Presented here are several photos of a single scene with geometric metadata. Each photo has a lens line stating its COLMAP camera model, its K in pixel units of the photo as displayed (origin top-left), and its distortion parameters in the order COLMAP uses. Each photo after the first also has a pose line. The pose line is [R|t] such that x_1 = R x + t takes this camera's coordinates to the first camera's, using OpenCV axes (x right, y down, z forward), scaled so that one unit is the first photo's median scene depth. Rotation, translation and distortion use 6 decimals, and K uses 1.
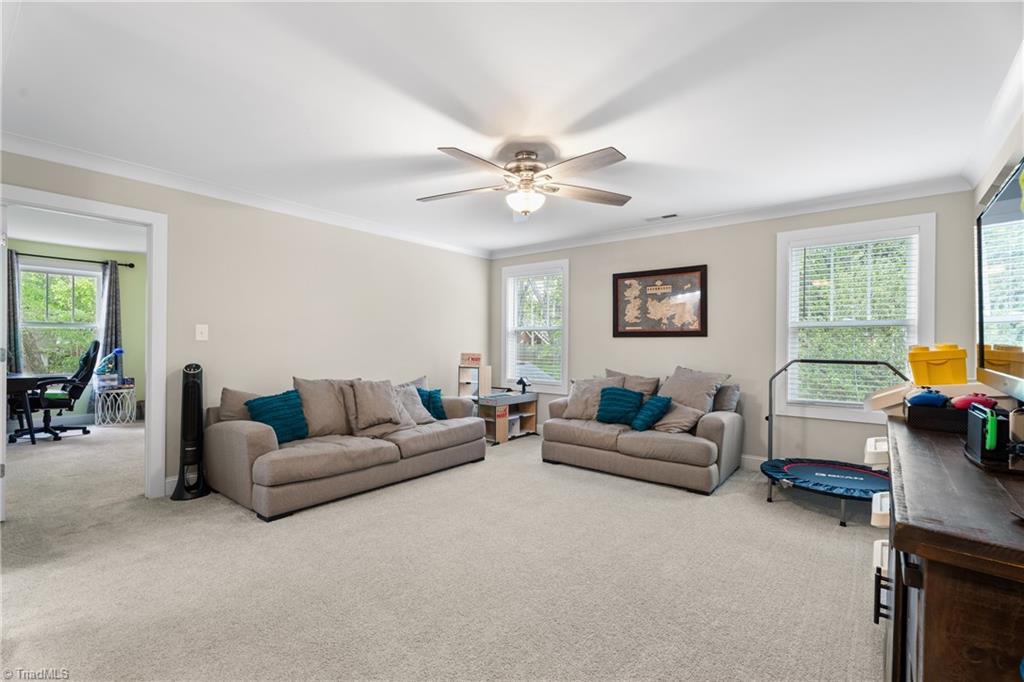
lens RADIAL K [[456.3, 0, 515.3], [0, 456.3, 346.9], [0, 0, 1]] dist [0.012808, 0.001093]
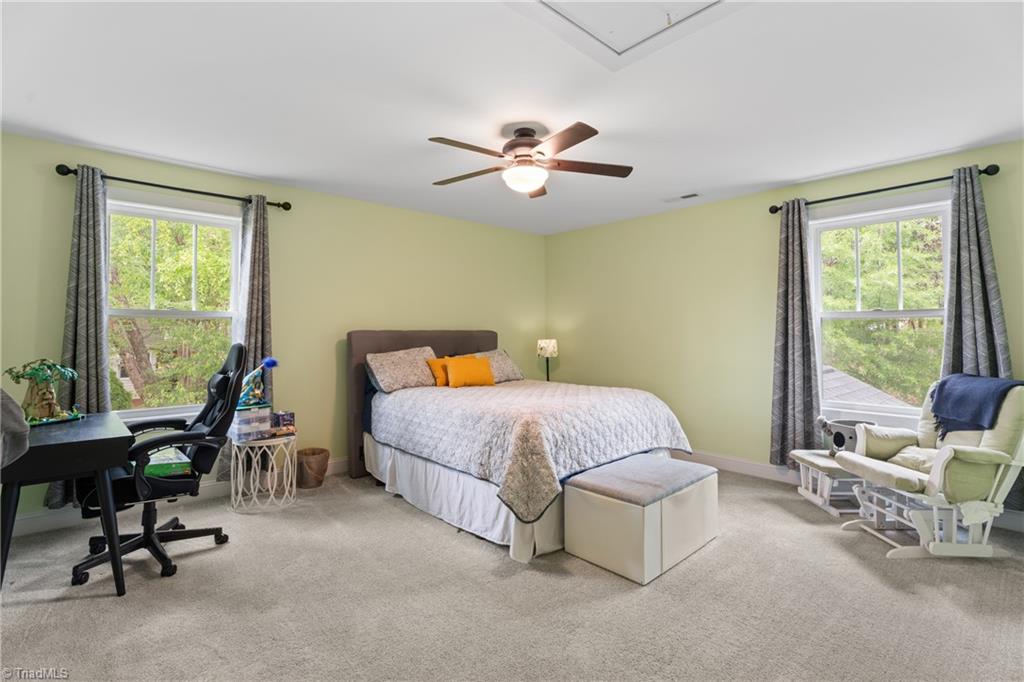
lens RADIAL K [[456.3, 0, 504.2], [0, 456.3, 337.0], [0, 0, 1]] dist [0.012808, 0.001093]
pose [[0.990092, 0.000536, -0.140416, -0.532915], [-0.002332, 0.999918, -0.012624, -0.014913], [0.140397, 0.012827, 0.990012, 0.529478]]
